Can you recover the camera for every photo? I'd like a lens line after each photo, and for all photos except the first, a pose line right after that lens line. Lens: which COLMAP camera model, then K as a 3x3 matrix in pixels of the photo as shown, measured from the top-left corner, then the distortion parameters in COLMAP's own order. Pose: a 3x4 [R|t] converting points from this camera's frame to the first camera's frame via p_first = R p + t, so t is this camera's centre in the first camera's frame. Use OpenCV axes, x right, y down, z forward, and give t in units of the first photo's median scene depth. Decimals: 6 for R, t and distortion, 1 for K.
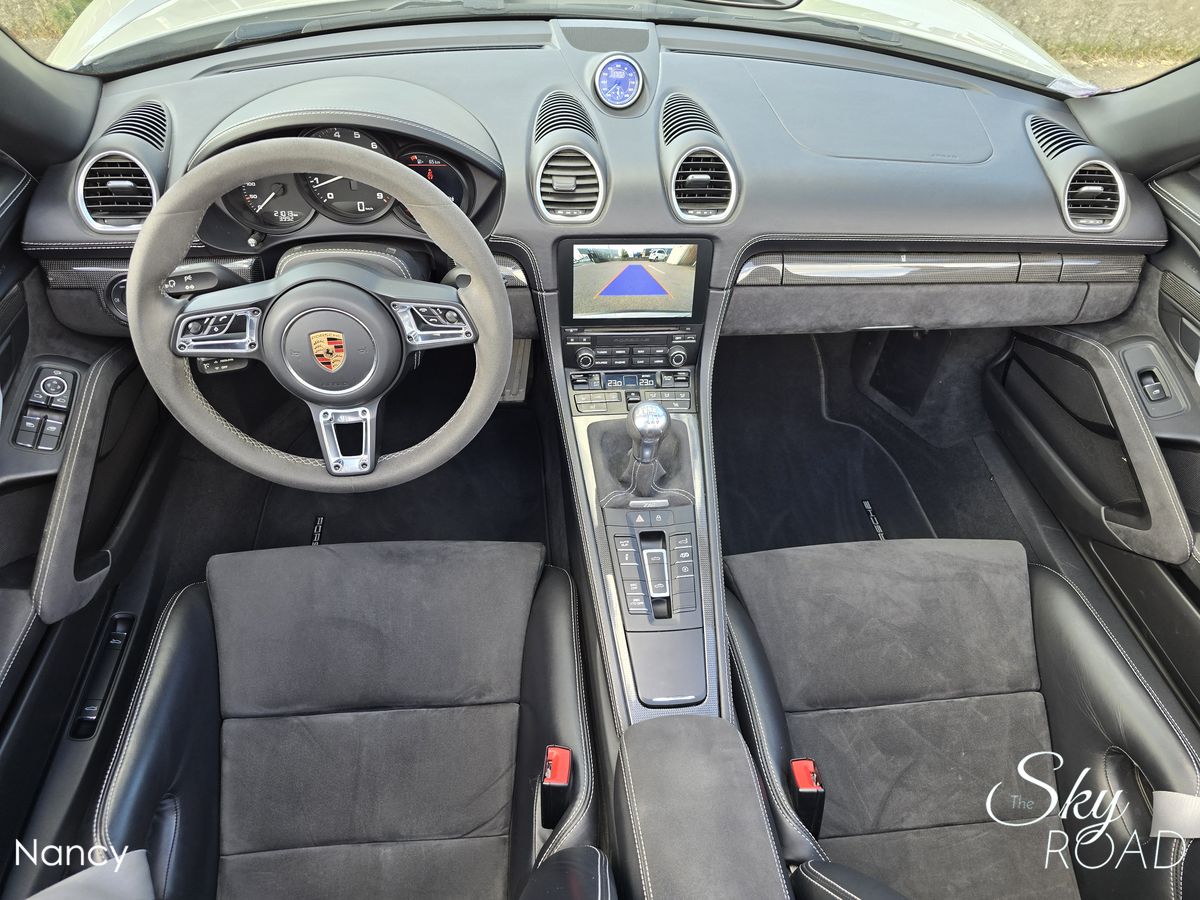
lens RADIAL K [[815.8, 0, 606.8], [0, 815.8, 454.9], [0, 0, 1]] dist [0.055470, -0.049490]
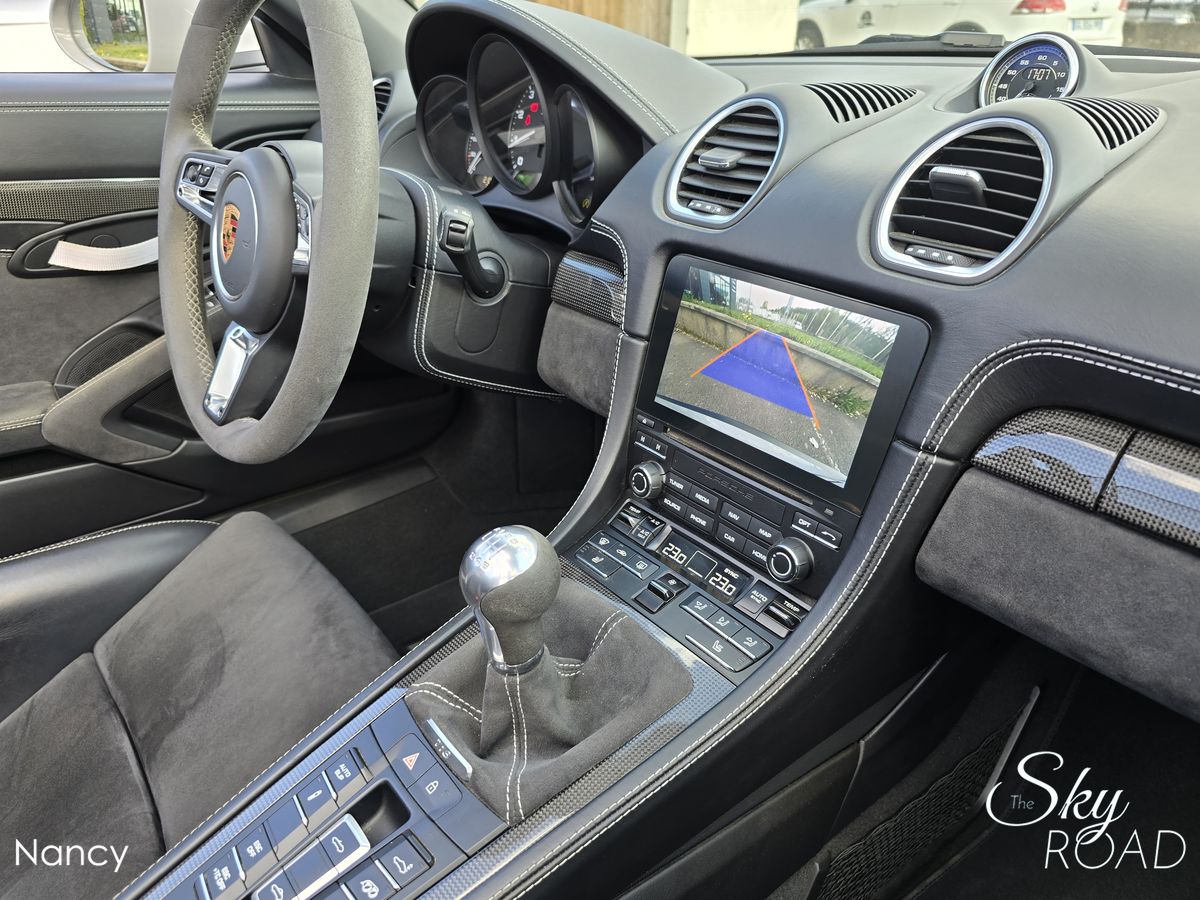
lens RADIAL K [[815.8, 0, 606.8], [0, 815.8, 454.9], [0, 0, 1]] dist [0.055470, -0.049490]
pose [[0.534424, 0.332502, -0.777067, 0.368946], [-0.566392, 0.823294, -0.037251, -0.098382], [0.627369, 0.460032, 0.628314, 0.650829]]
